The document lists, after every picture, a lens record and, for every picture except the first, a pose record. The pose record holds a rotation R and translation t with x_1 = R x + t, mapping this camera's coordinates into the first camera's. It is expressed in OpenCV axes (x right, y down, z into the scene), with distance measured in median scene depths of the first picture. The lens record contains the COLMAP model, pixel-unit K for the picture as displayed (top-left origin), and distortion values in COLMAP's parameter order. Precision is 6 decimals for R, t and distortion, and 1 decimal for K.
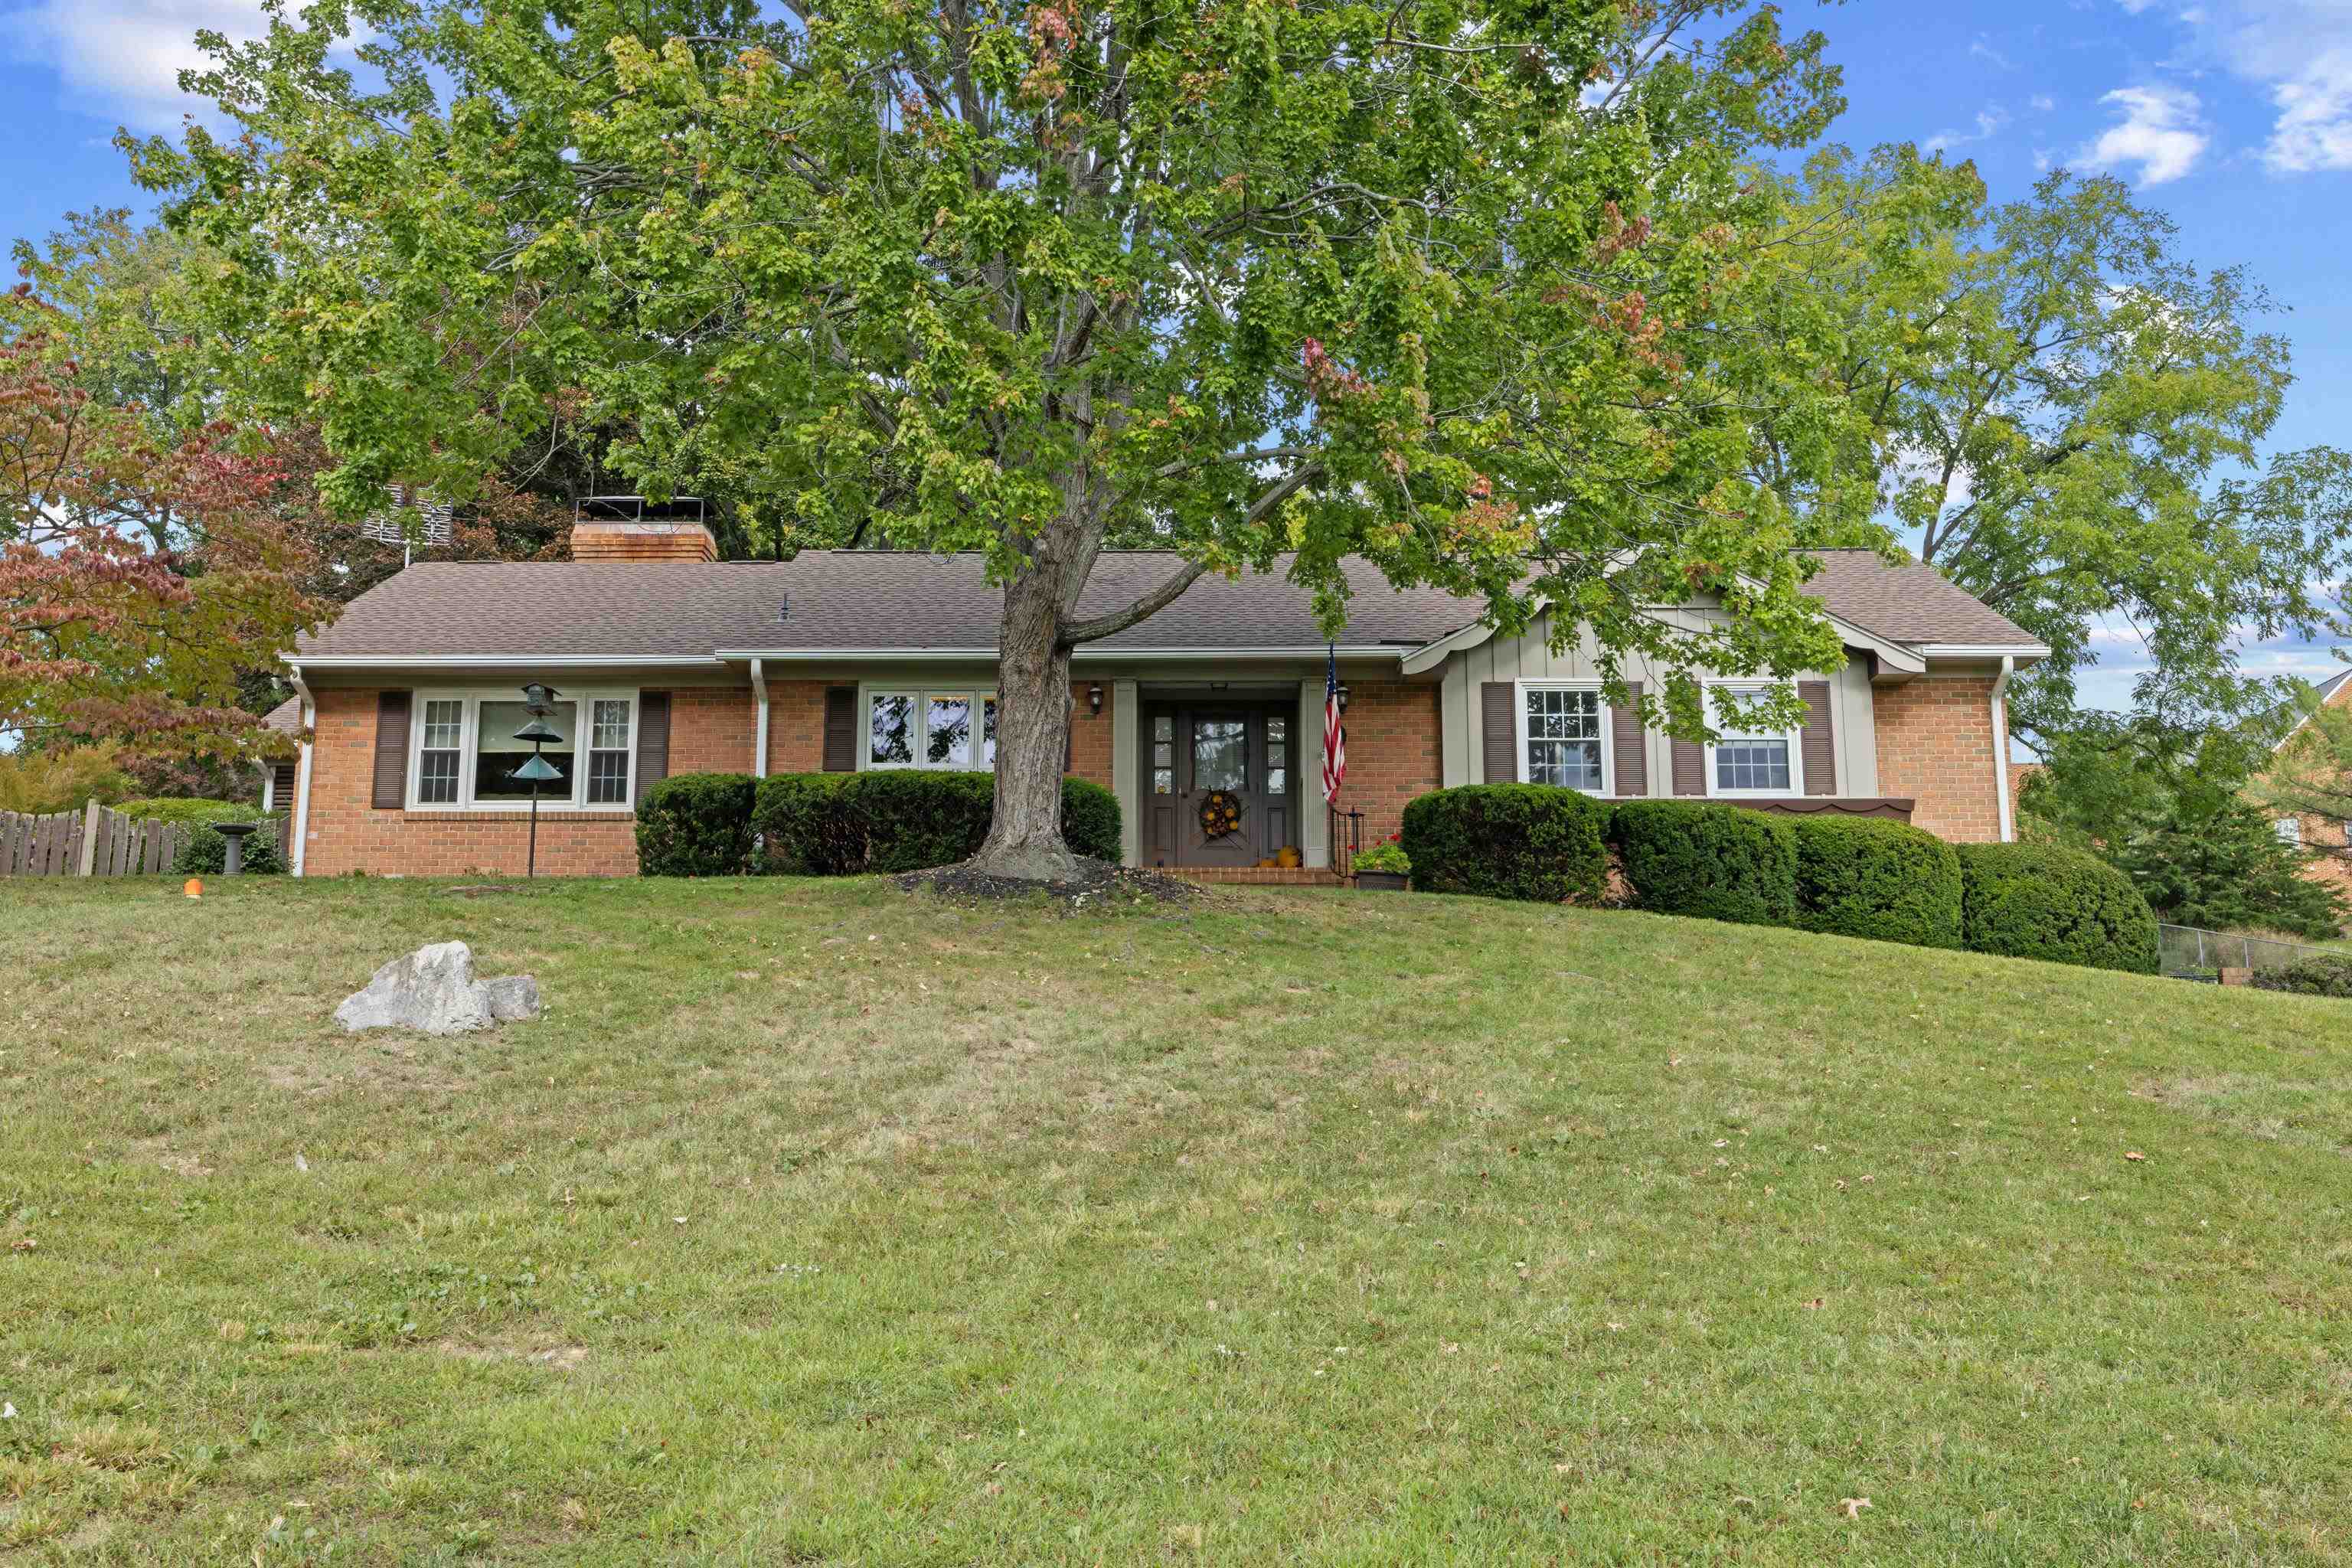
lens RADIAL K [[2290.9, 0, 1168.6], [0, 2290.9, 805.6], [0, 0, 1]] dist [-0.006348, -0.009416]
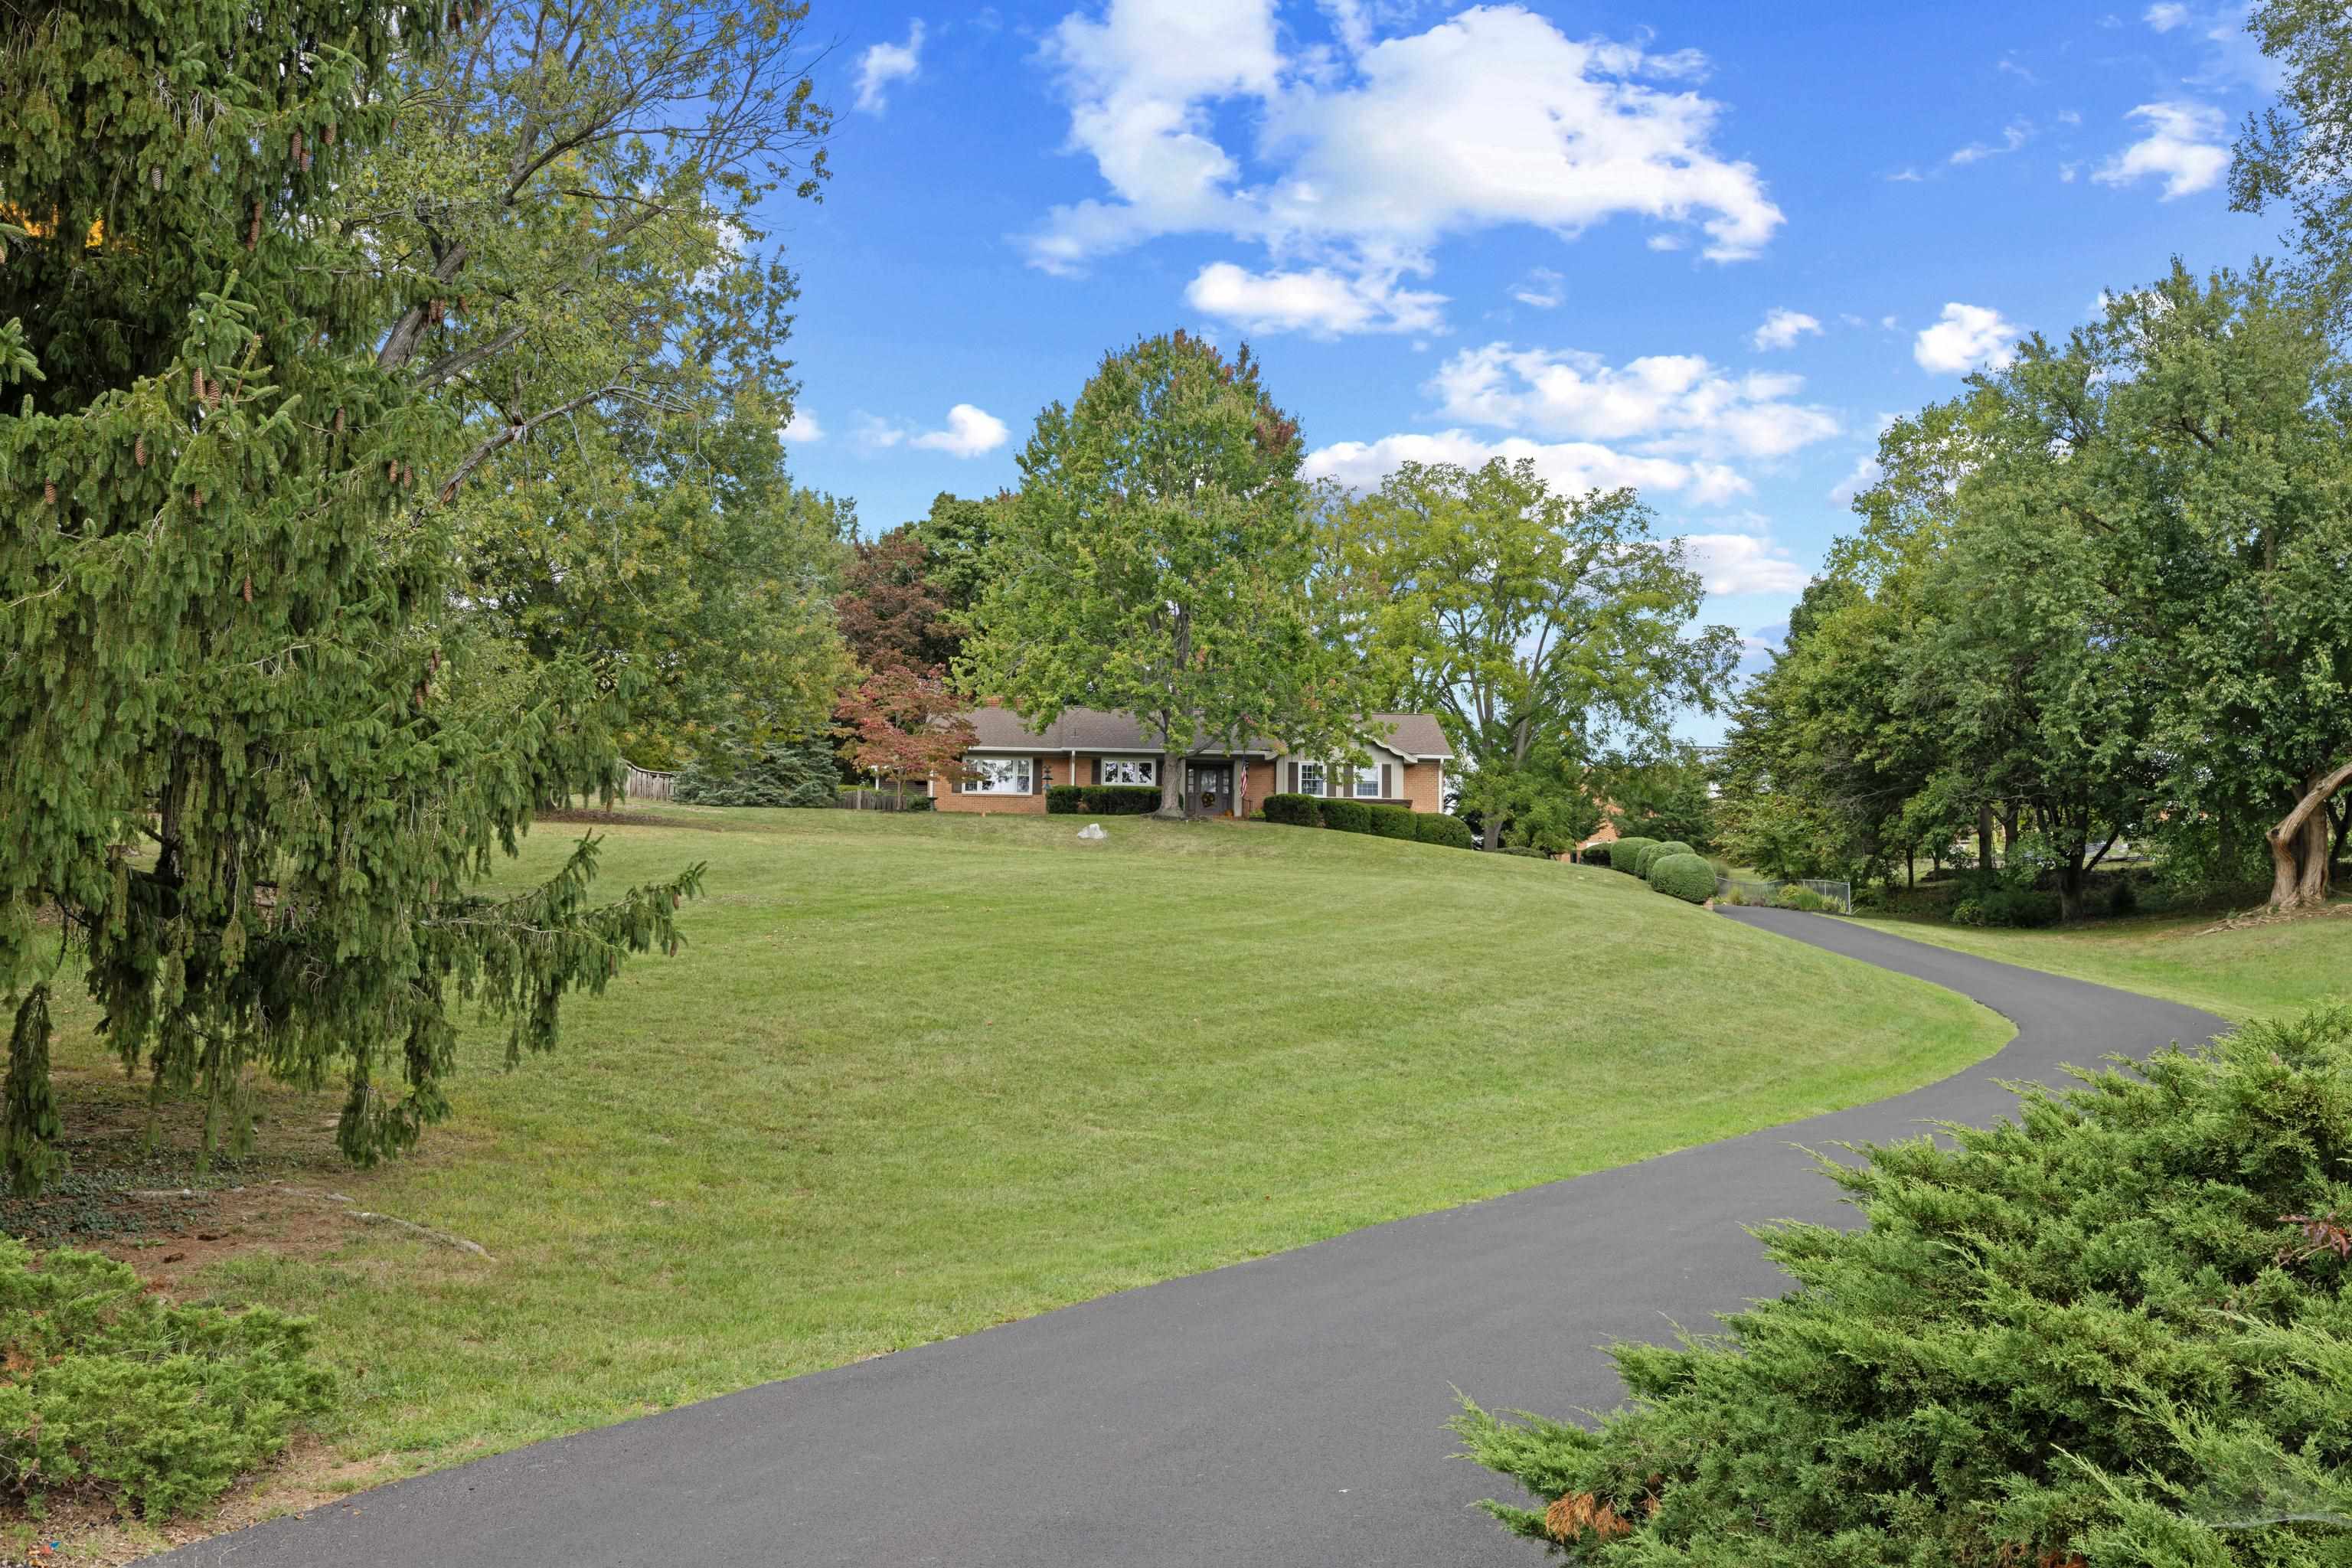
lens RADIAL K [[2309.3, 0, 1143.6], [0, 2309.3, 869.3], [0, 0, 1]] dist [0.000663, 0.006611]
pose [[0.998852, 0.019478, 0.043772, -0.219308], [-0.021321, 0.998888, 0.042041, -0.034615], [-0.042905, -0.042926, 0.998157, -2.365680]]
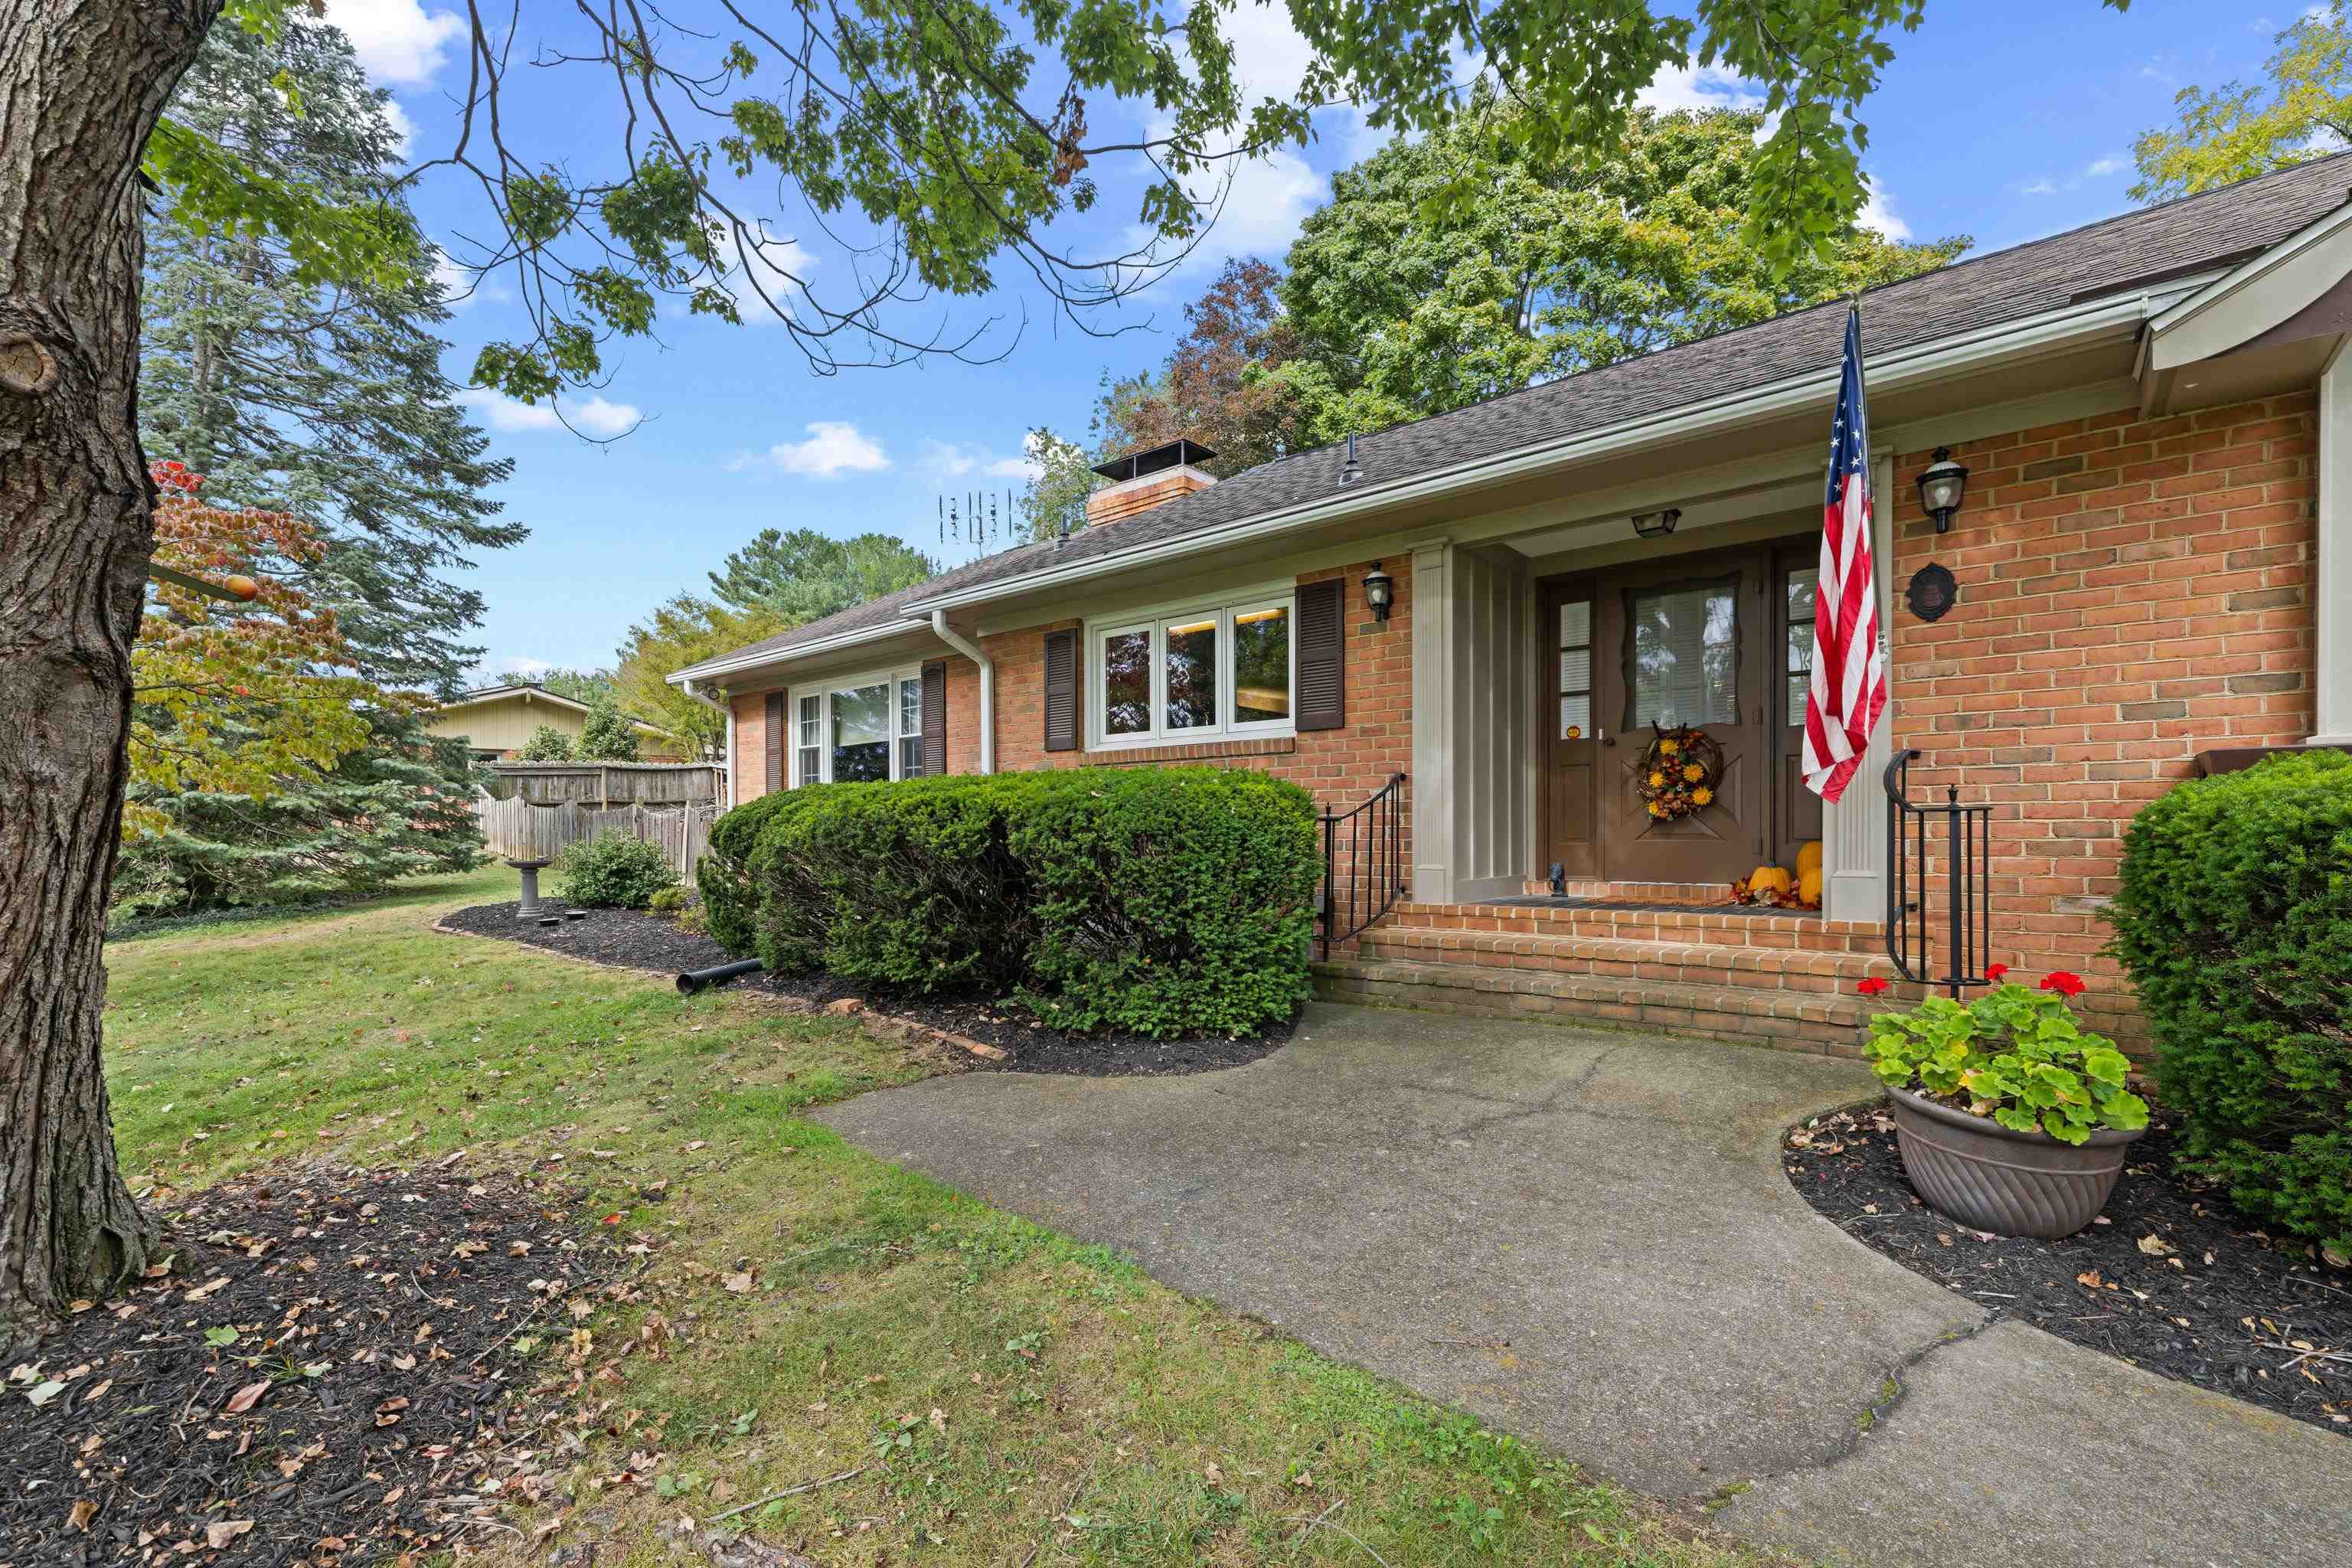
lens RADIAL K [[1004.9, 0, 1176.0], [0, 1004.9, 784.0], [0, 0, 1]] dist [0.002648, 0.000398]
pose [[0.768678, -0.034784, -0.638689, 0.084285], [0.105482, 0.991743, 0.072939, -0.023783], [0.630878, -0.123437, 0.766000, 0.781966]]
